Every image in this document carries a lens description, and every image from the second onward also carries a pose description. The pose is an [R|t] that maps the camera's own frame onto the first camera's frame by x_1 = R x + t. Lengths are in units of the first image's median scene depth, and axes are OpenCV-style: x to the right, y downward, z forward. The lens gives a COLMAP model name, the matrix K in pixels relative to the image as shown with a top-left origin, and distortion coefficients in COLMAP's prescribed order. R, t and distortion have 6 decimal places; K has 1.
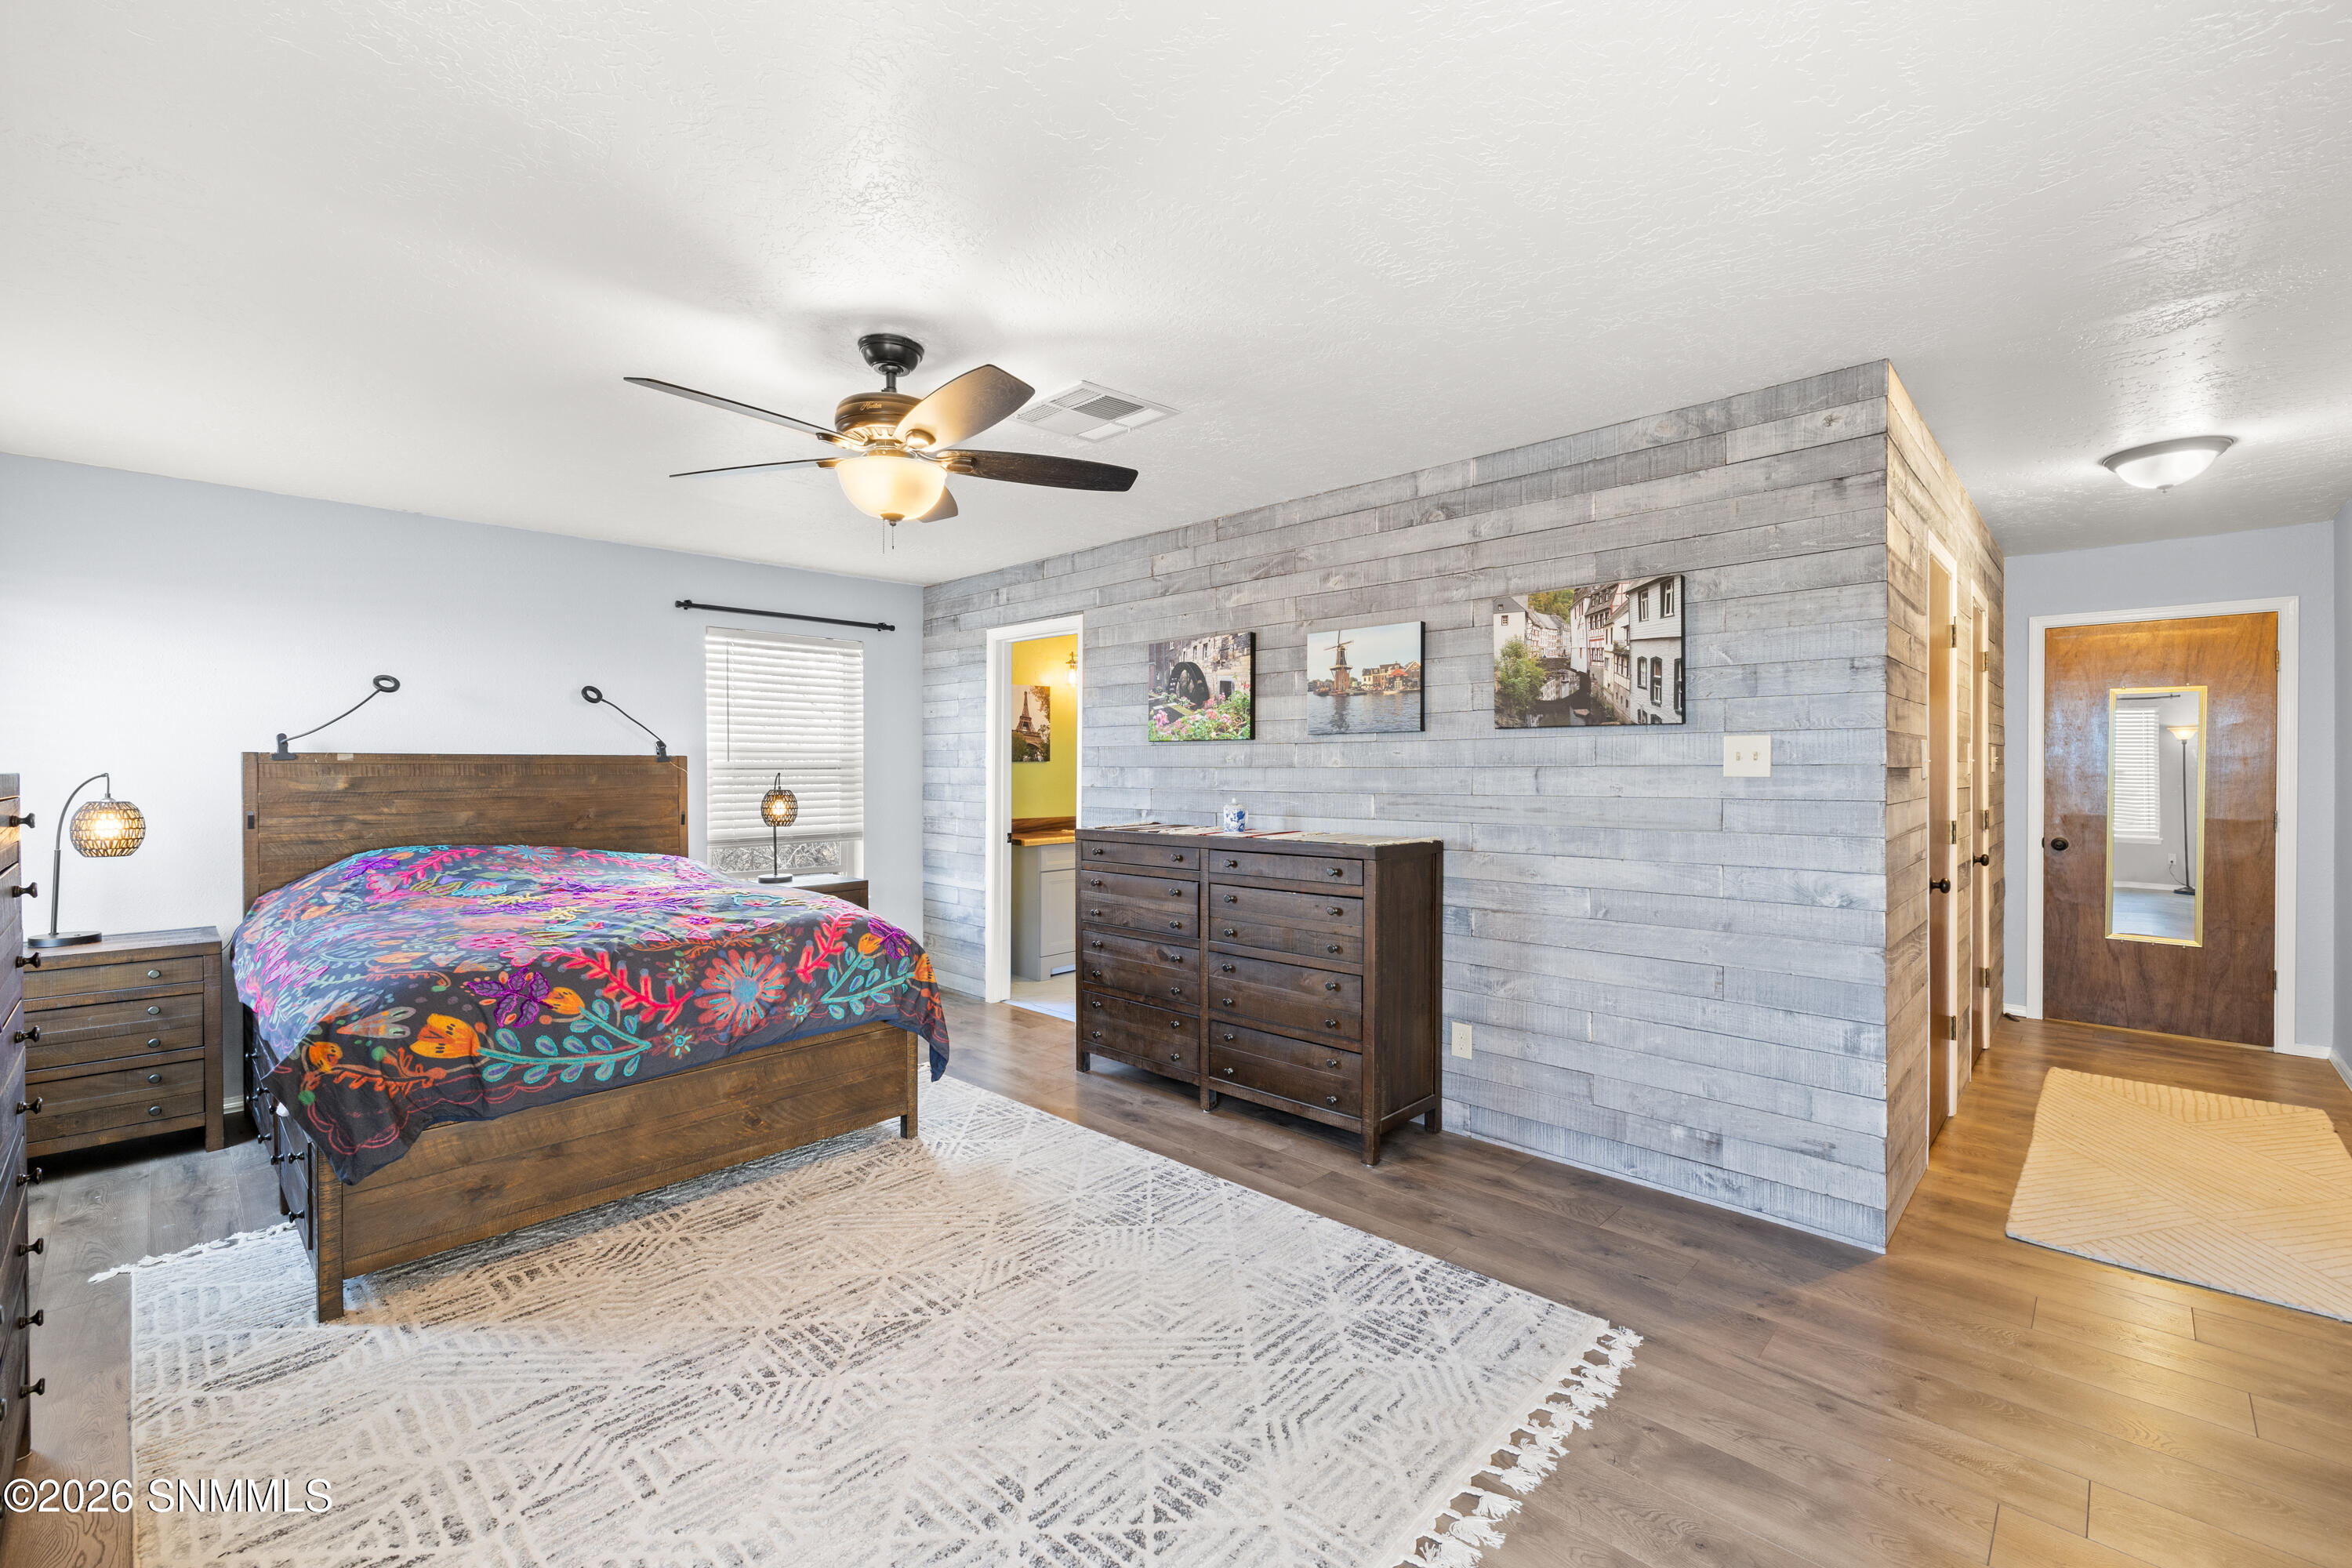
lens RADIAL K [[985.6, 0, 1172.3], [0, 985.6, 774.7], [0, 0, 1]] dist [0.000338, 0.000343]
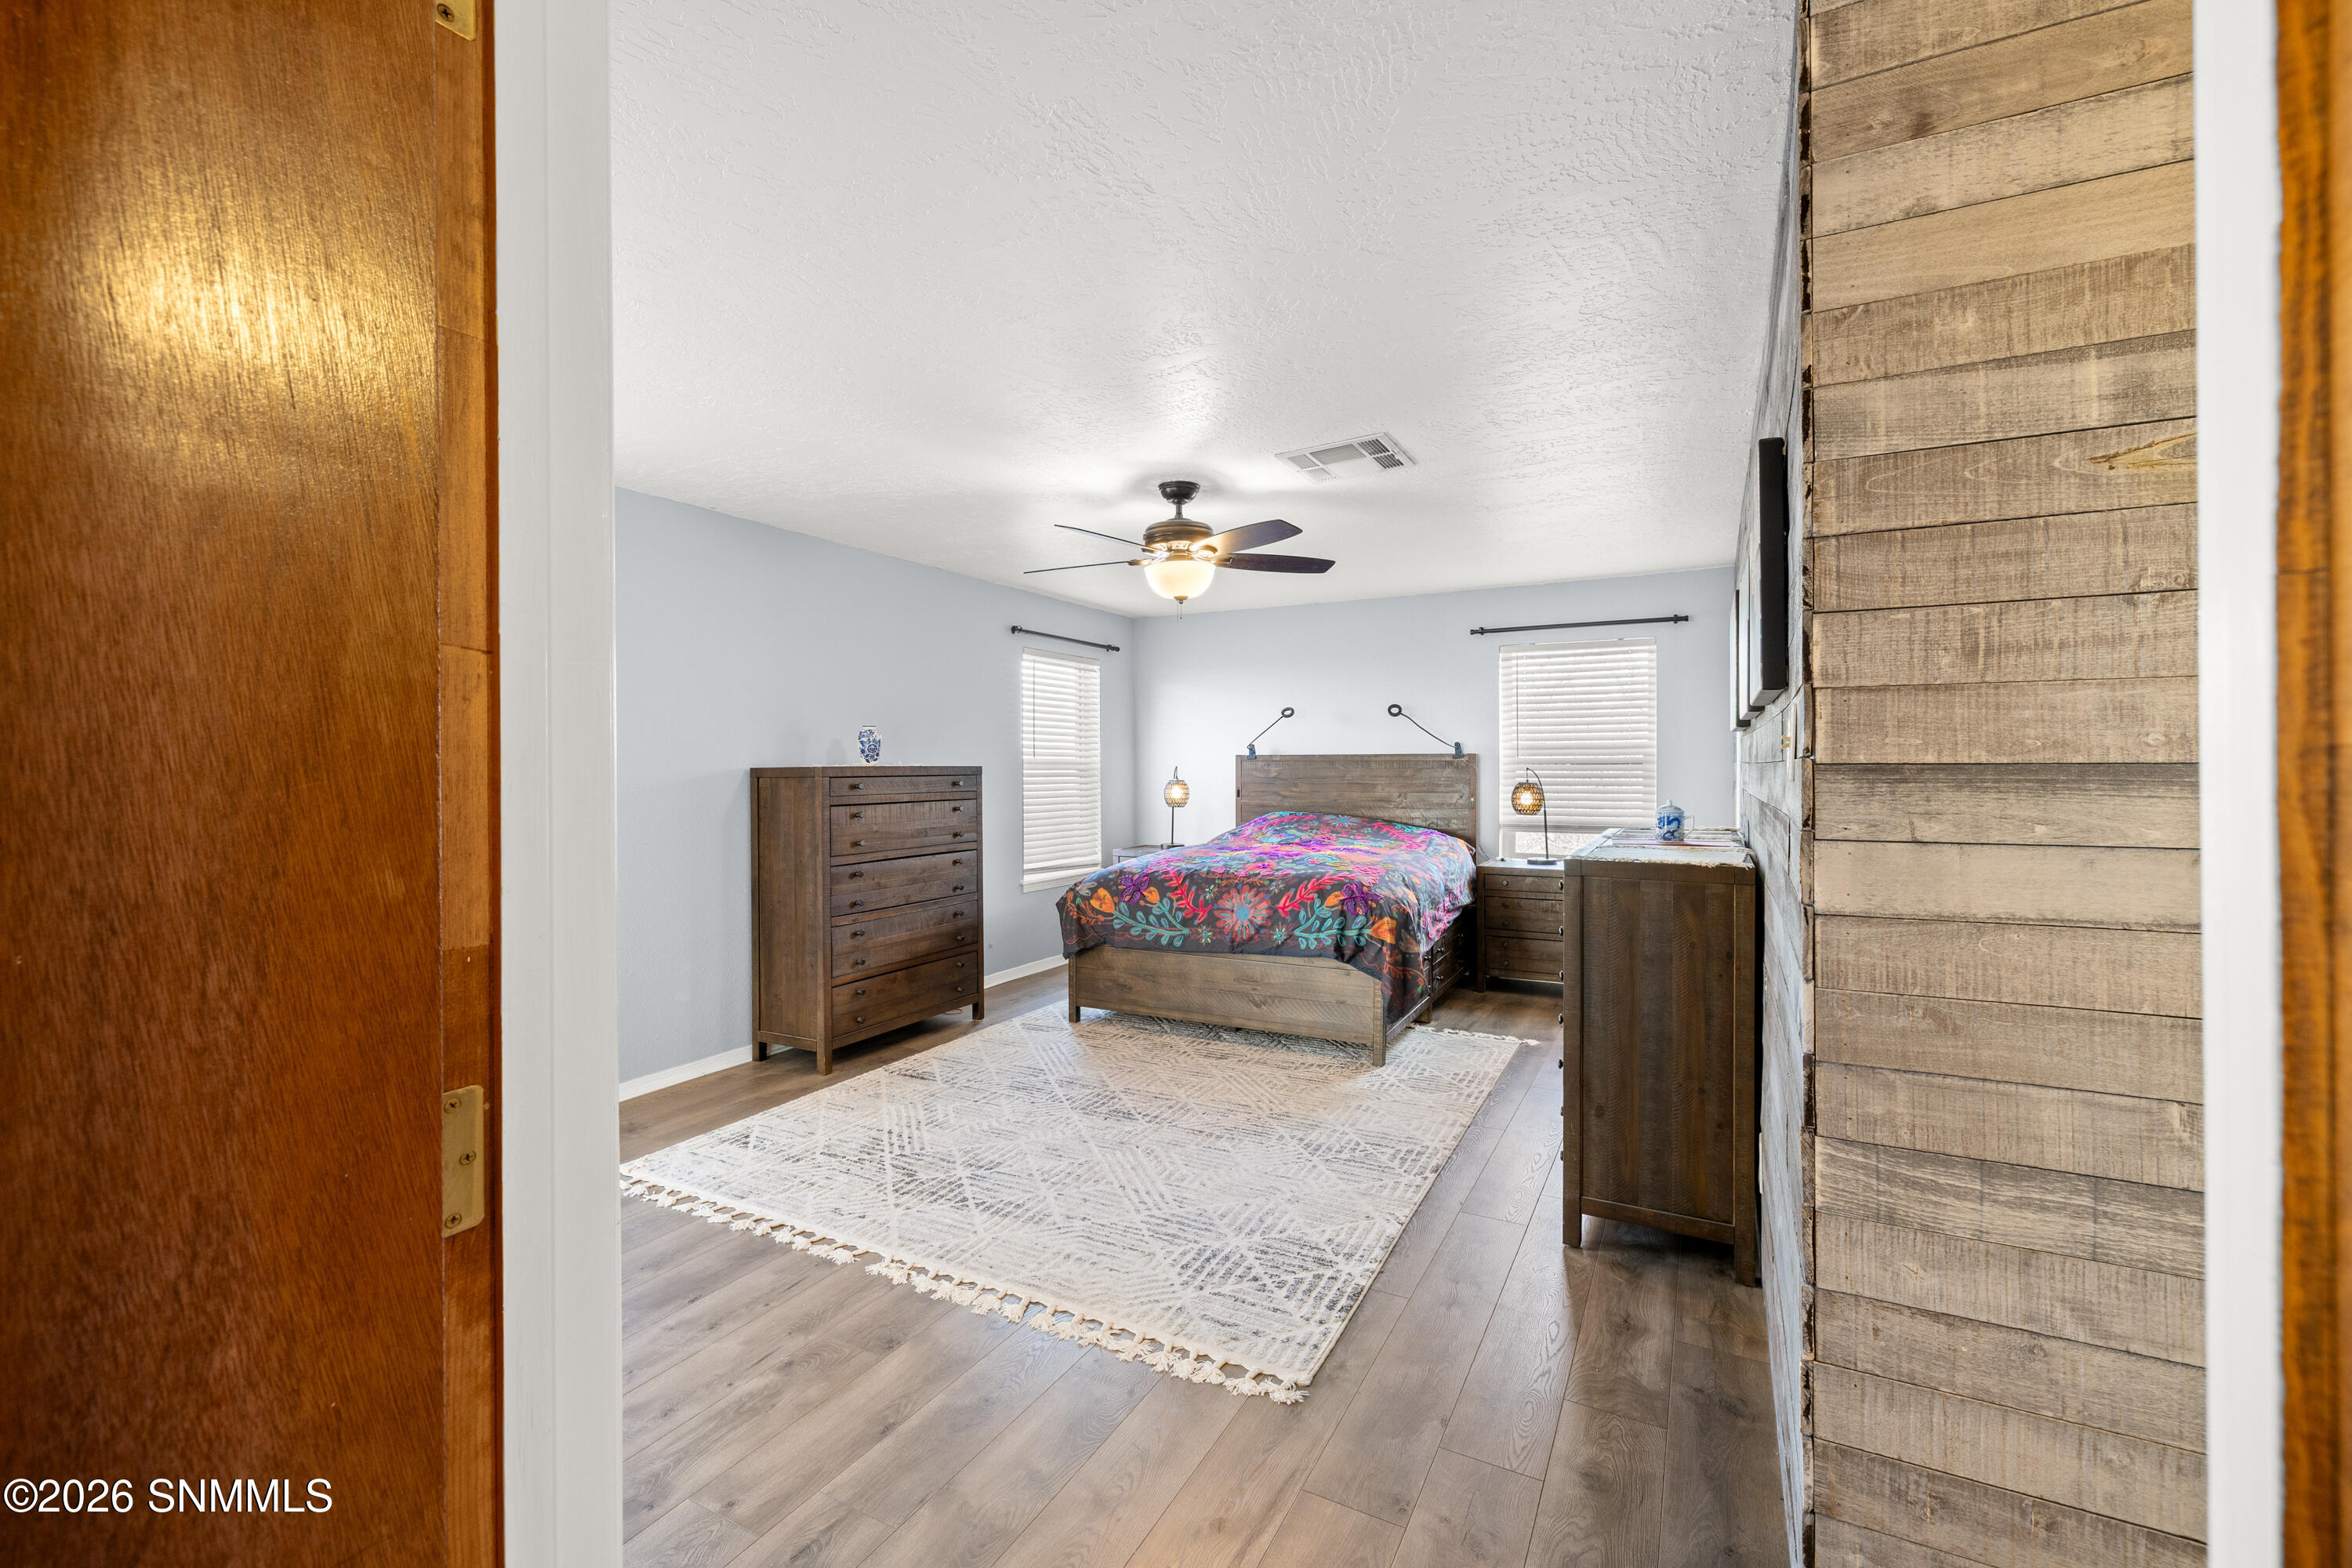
lens RADIAL K [[985.6, 0, 1172.3], [0, 985.6, 774.7], [0, 0, 1]] dist [0.000338, 0.000343]
pose [[0.269223, 0.011570, -0.963008, 1.098897], [-0.006614, 0.999926, 0.010164, -0.005546], [0.963055, 0.003633, 0.269279, 0.553025]]
